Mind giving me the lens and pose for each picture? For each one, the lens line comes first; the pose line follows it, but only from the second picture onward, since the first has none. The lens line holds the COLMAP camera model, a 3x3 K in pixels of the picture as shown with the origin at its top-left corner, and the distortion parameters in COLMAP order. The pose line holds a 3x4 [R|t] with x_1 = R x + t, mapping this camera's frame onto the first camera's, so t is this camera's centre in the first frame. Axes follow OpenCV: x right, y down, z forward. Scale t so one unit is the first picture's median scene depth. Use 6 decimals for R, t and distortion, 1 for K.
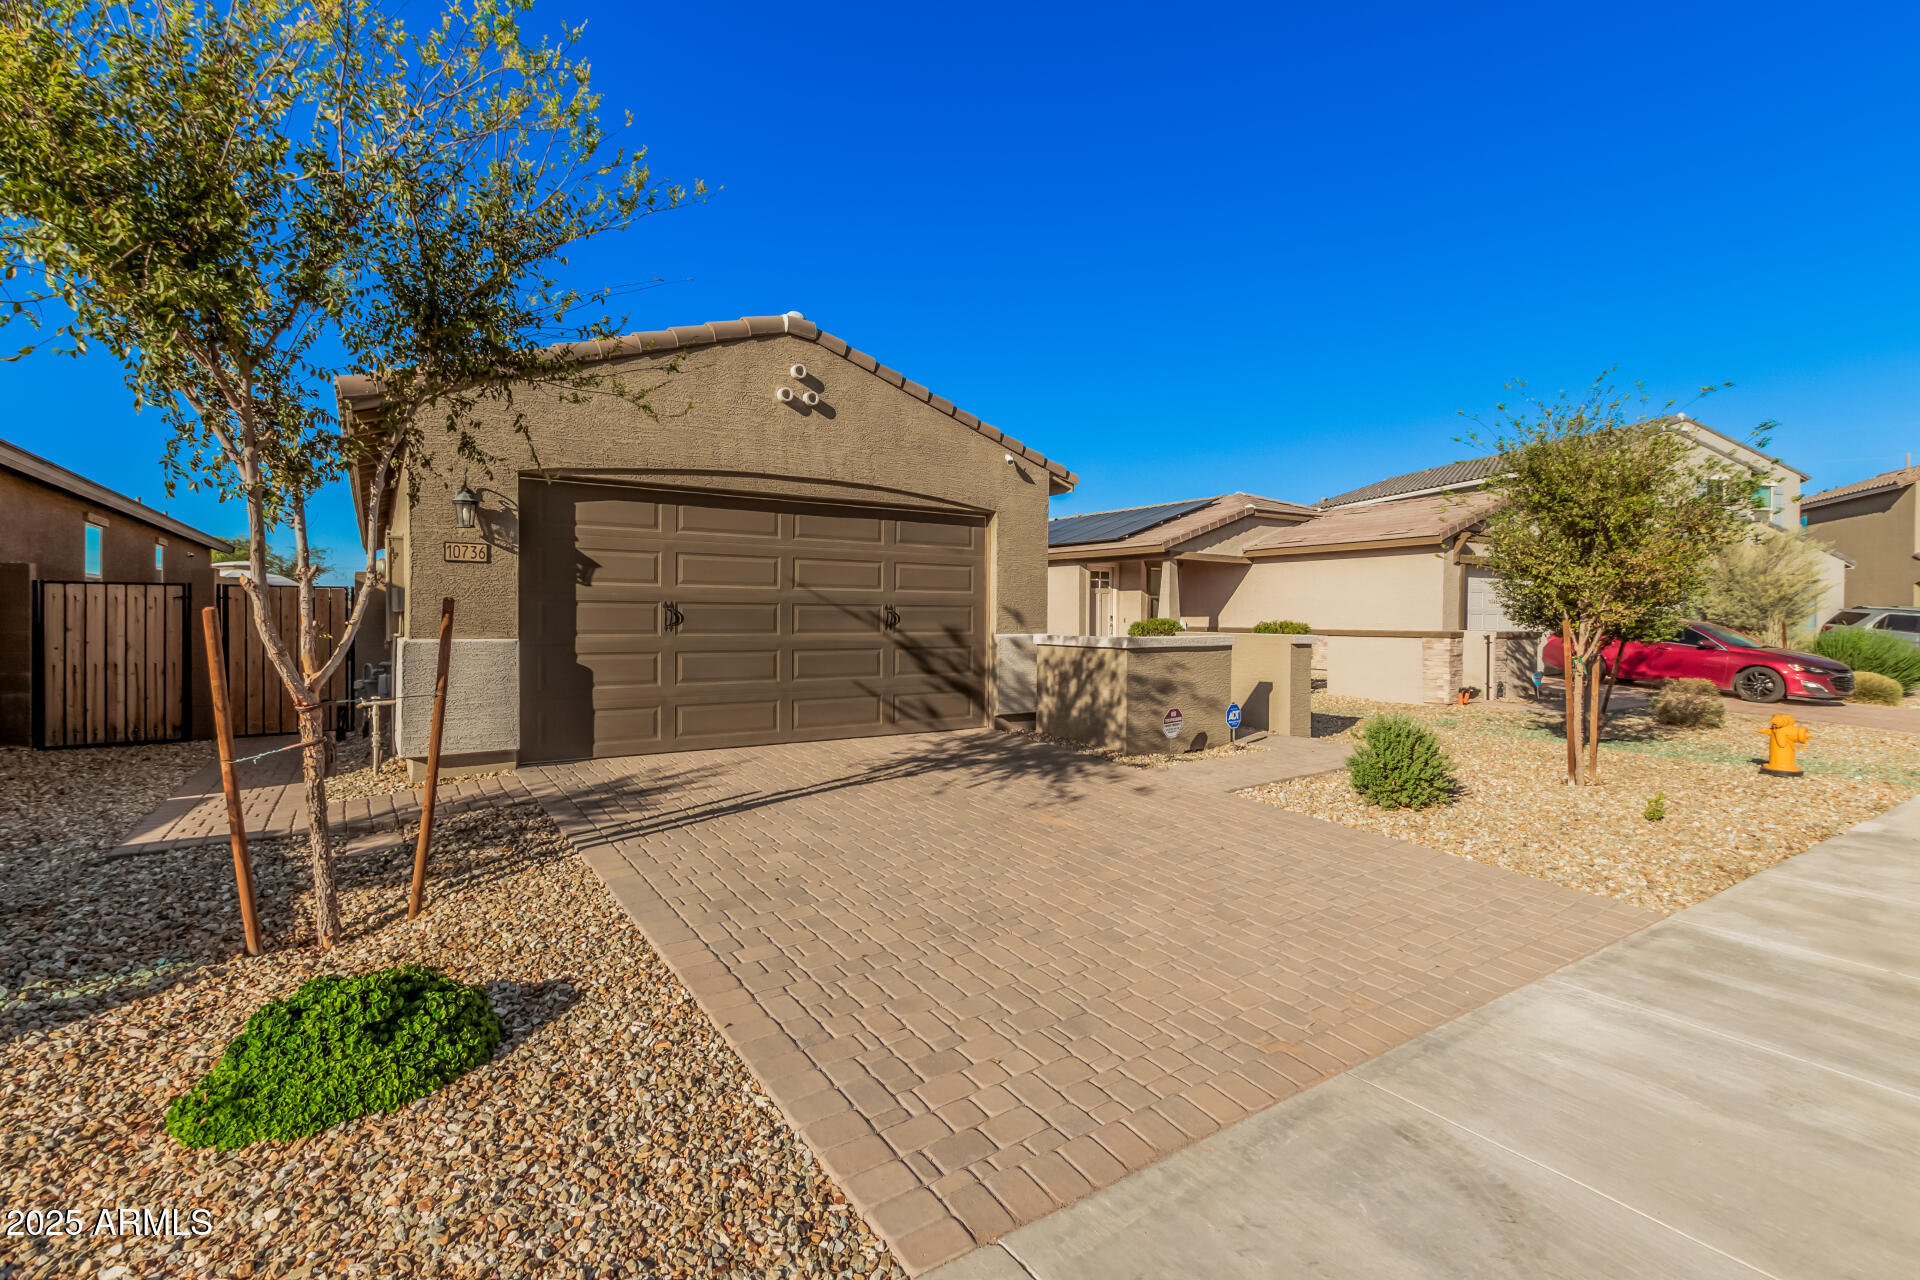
lens RADIAL K [[883.7, 0, 960.4], [0, 883.7, 647.5], [0, 0, 1]] dist [-0.001027, -0.000232]
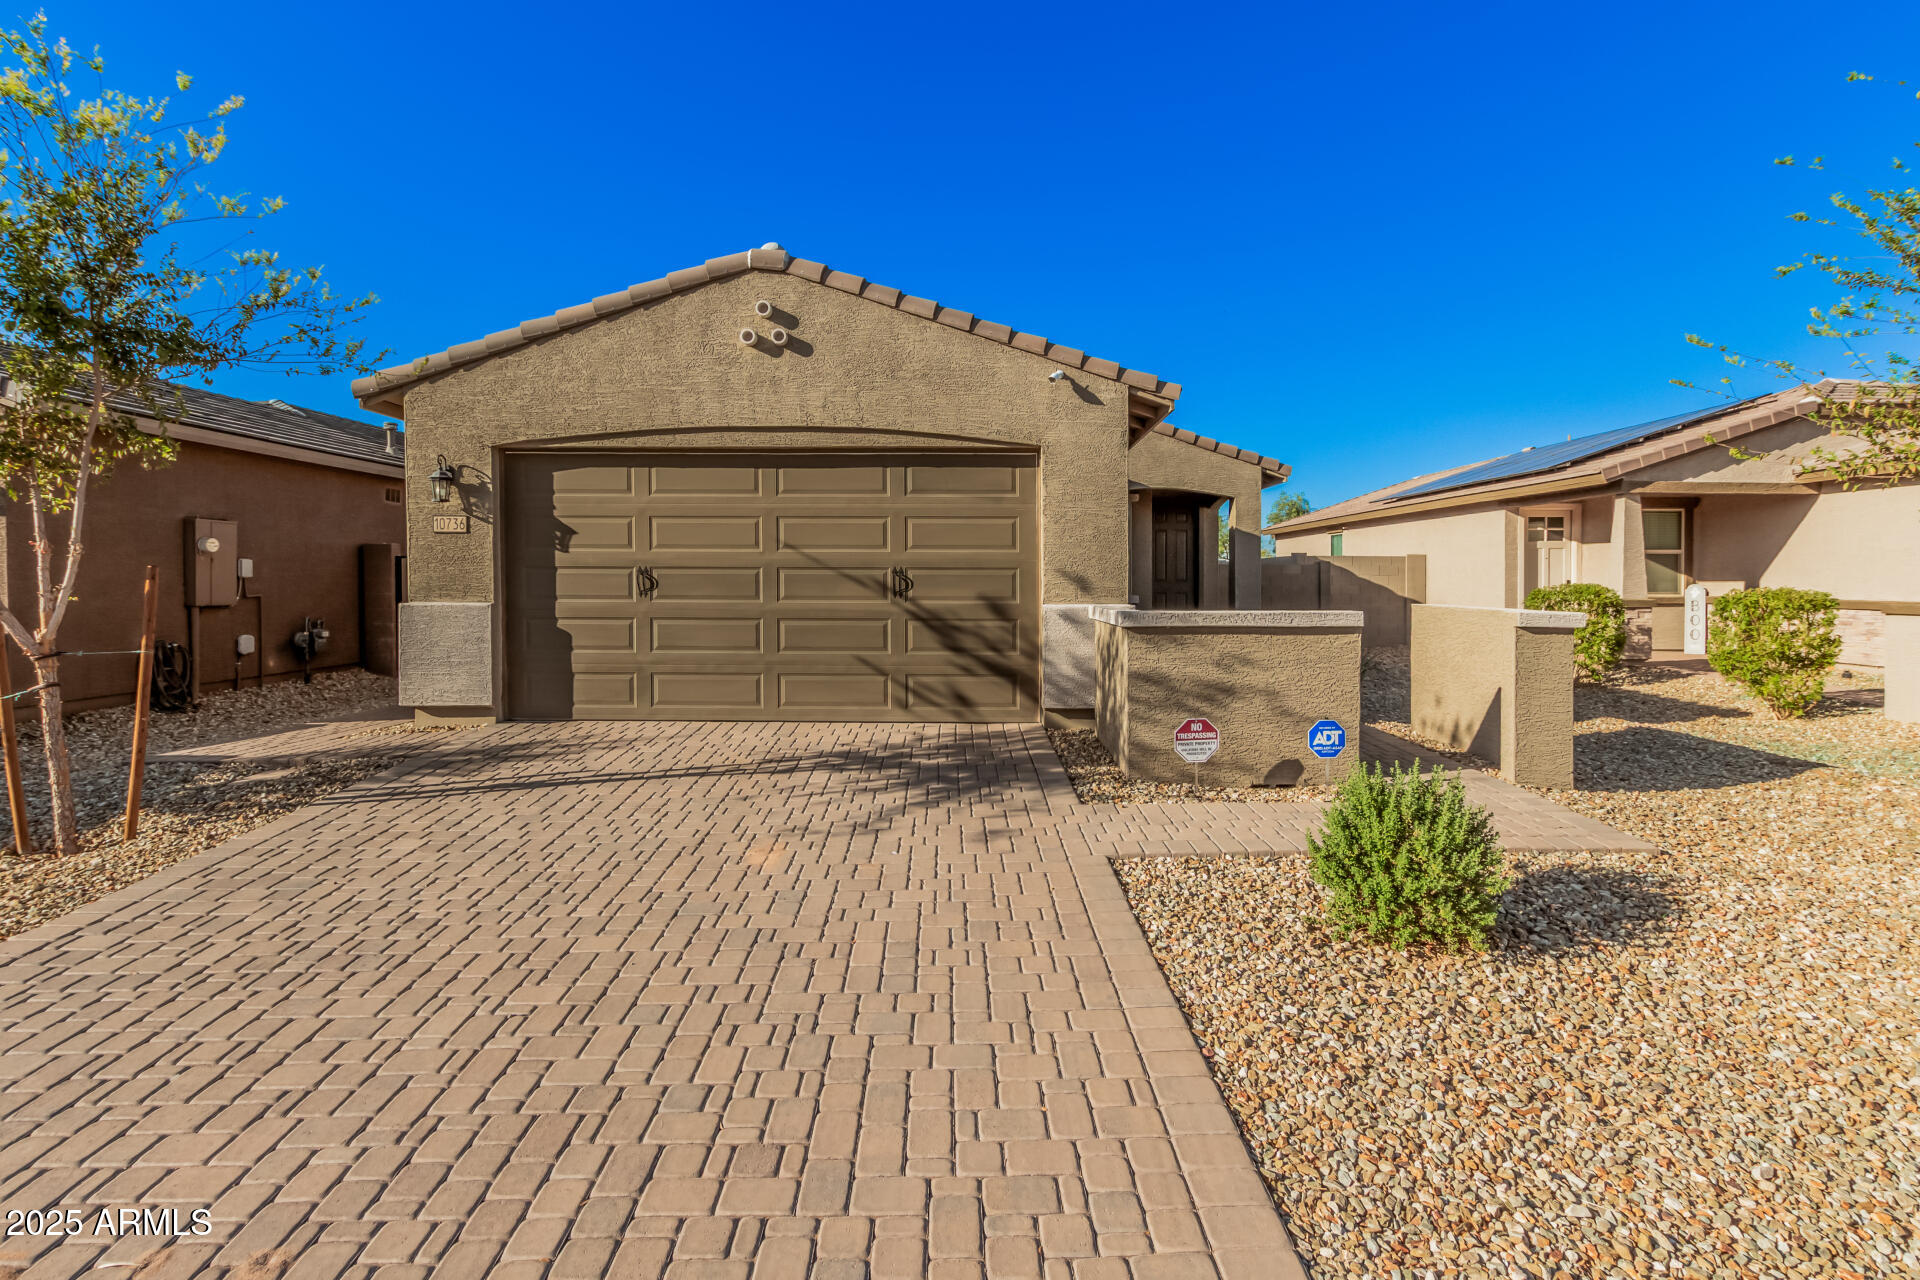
lens RADIAL K [[921.1, 0, 957.5], [0, 921.1, 611.1], [0, 0, 1]] dist [0.003218, 0.000479]
pose [[0.819601, 0.017105, -0.572680, 0.490403], [-0.018980, 0.999816, 0.002700, -0.011128], [0.572621, 0.008656, 0.819775, 0.328592]]
